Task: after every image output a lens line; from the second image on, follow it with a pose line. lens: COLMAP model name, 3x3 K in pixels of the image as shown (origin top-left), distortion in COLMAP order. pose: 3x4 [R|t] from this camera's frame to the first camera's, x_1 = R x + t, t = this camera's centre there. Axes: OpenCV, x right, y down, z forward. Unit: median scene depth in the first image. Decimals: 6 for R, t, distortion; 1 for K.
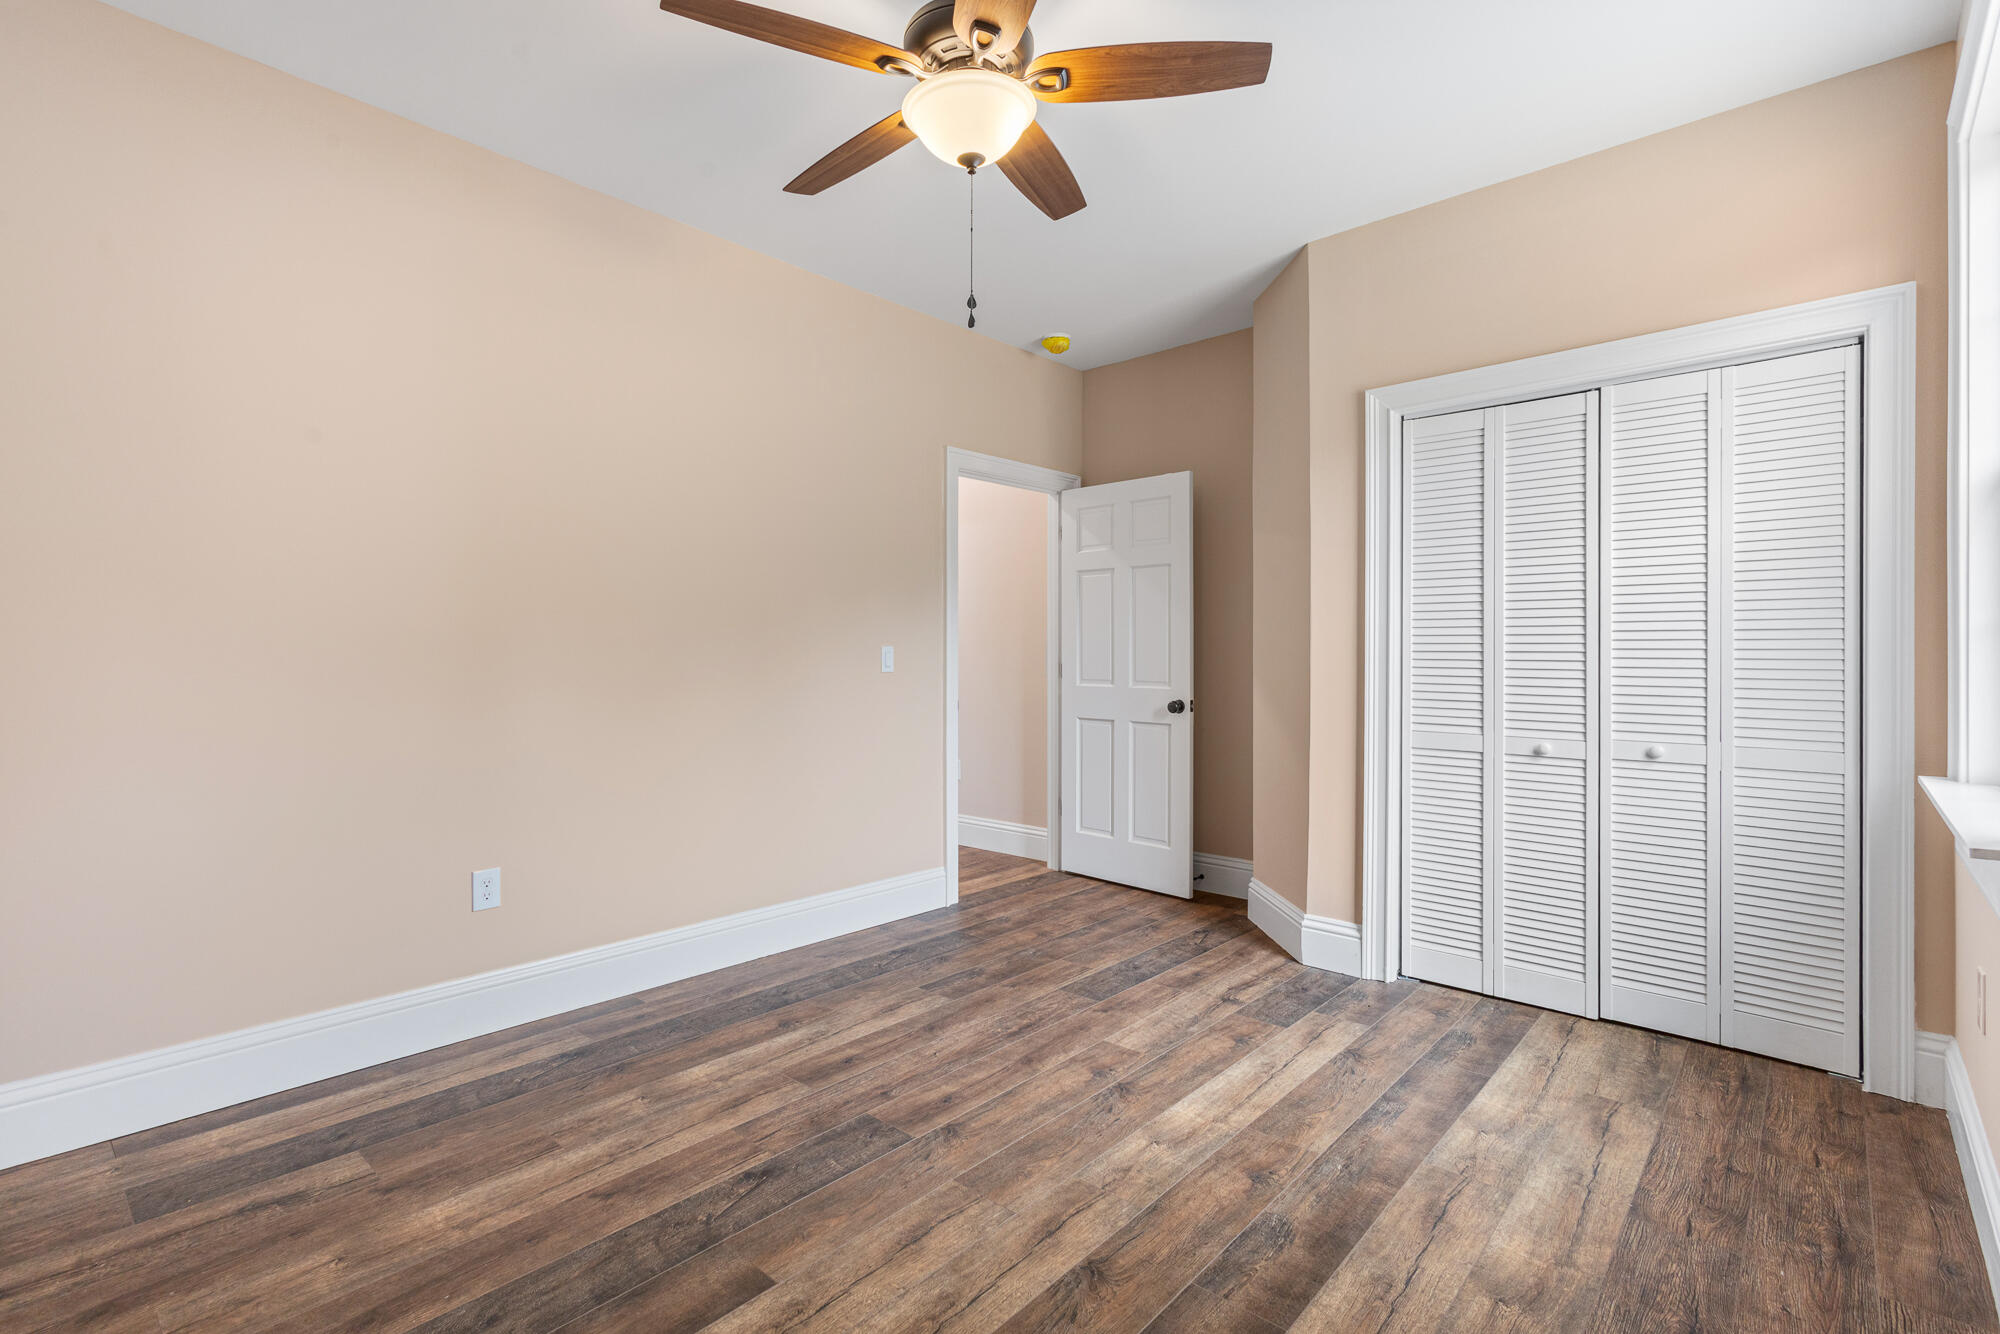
lens RADIAL K [[938.4, 0, 999.3], [0, 938.4, 663.8], [0, 0, 1]] dist [0.020546, 0.000335]
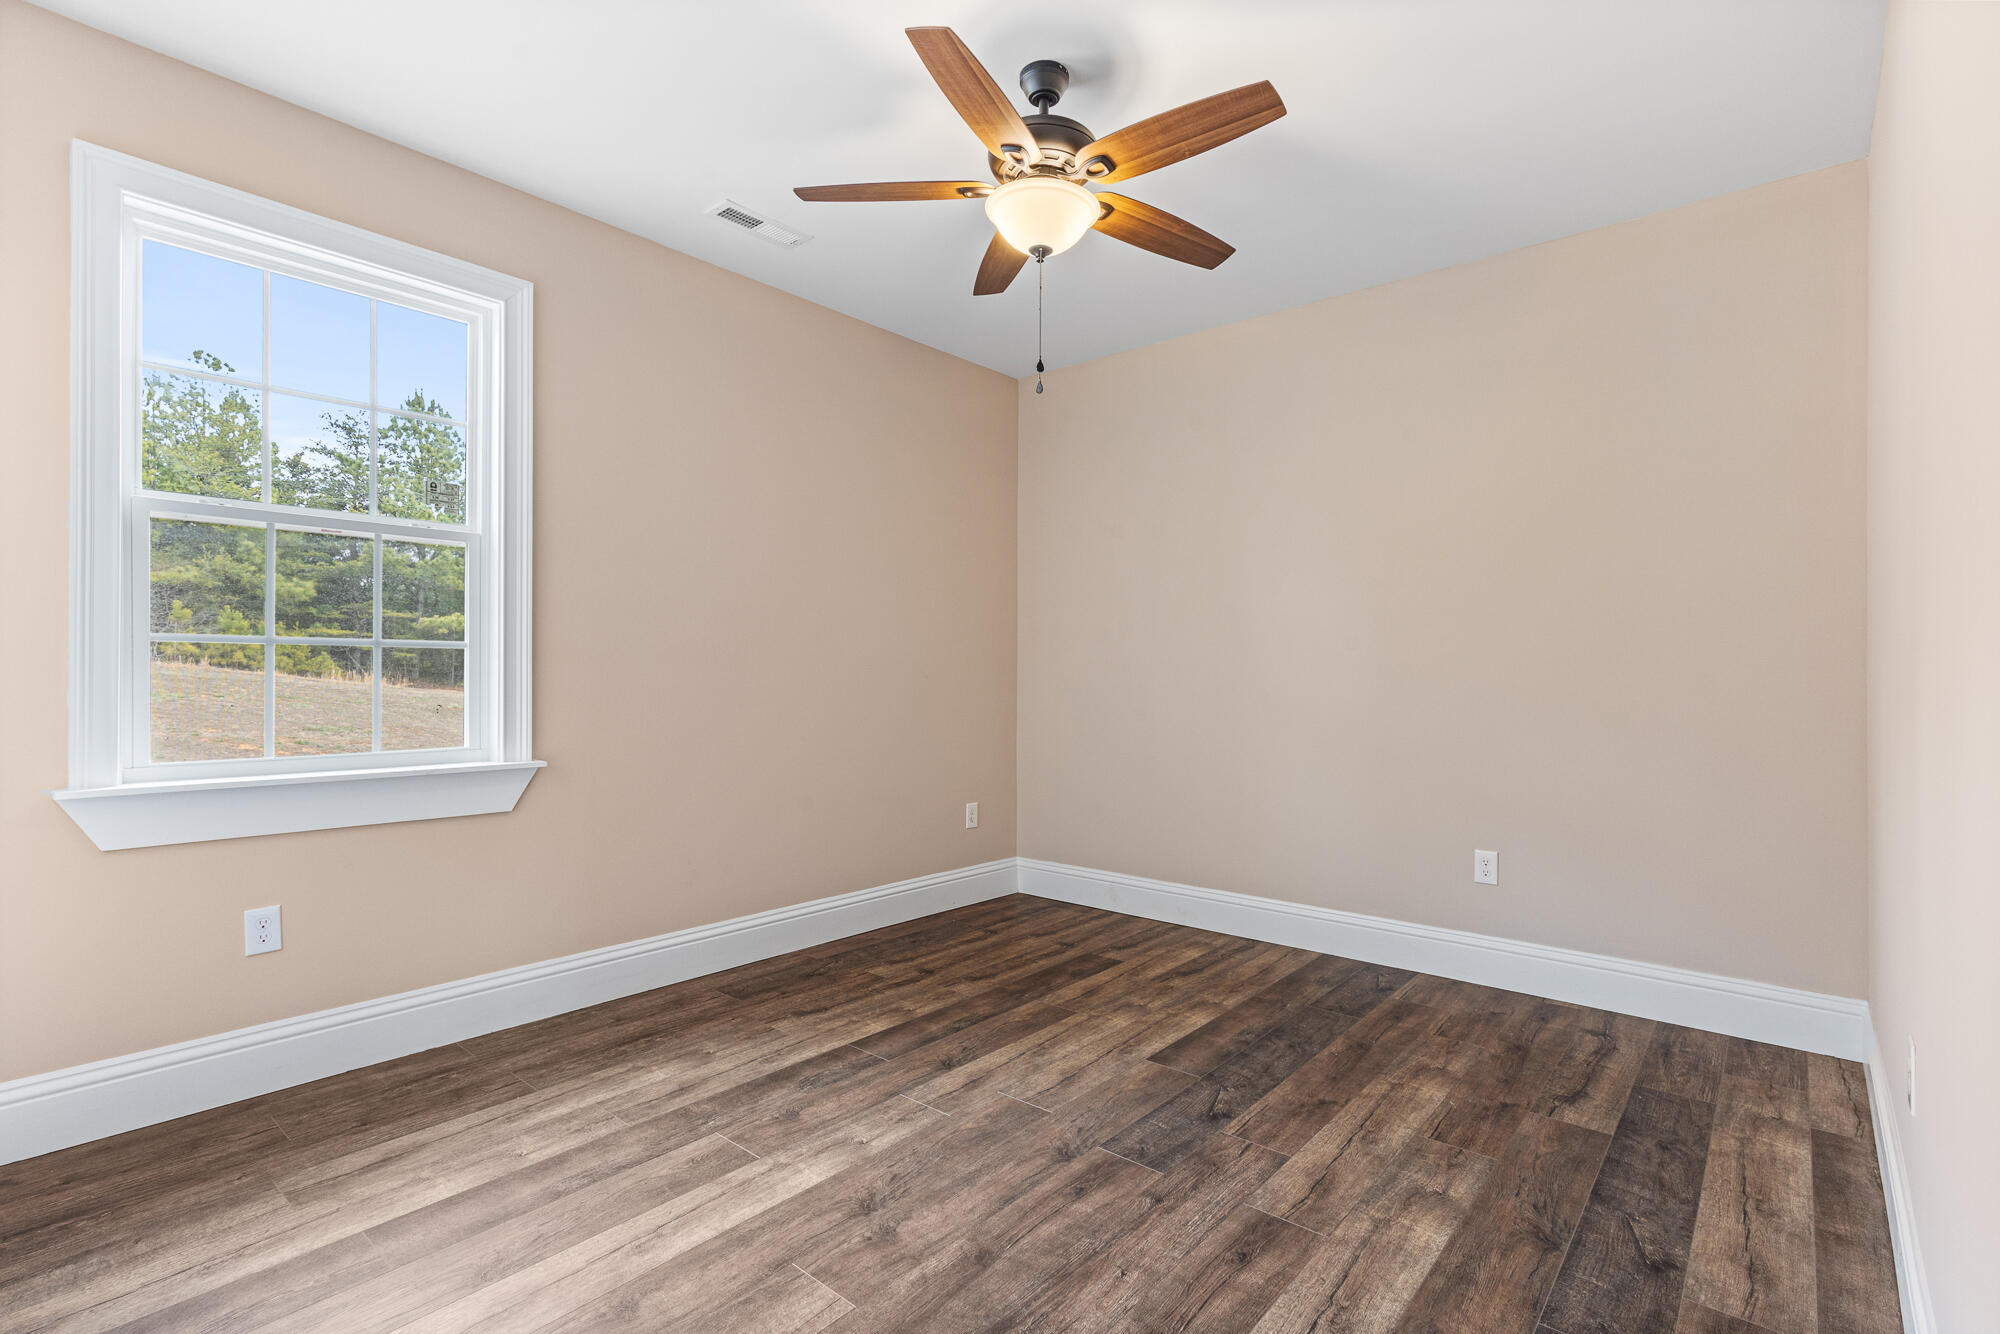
lens RADIAL K [[938.4, 0, 996.5], [0, 938.4, 671.2], [0, 0, 1]] dist [0.020546, 0.000335]
pose [[-0.999754, -0.004797, -0.021667, 0.045042], [-0.004882, 0.999980, 0.003914, -0.011088], [0.021648, 0.004018, -0.999758, 2.046331]]
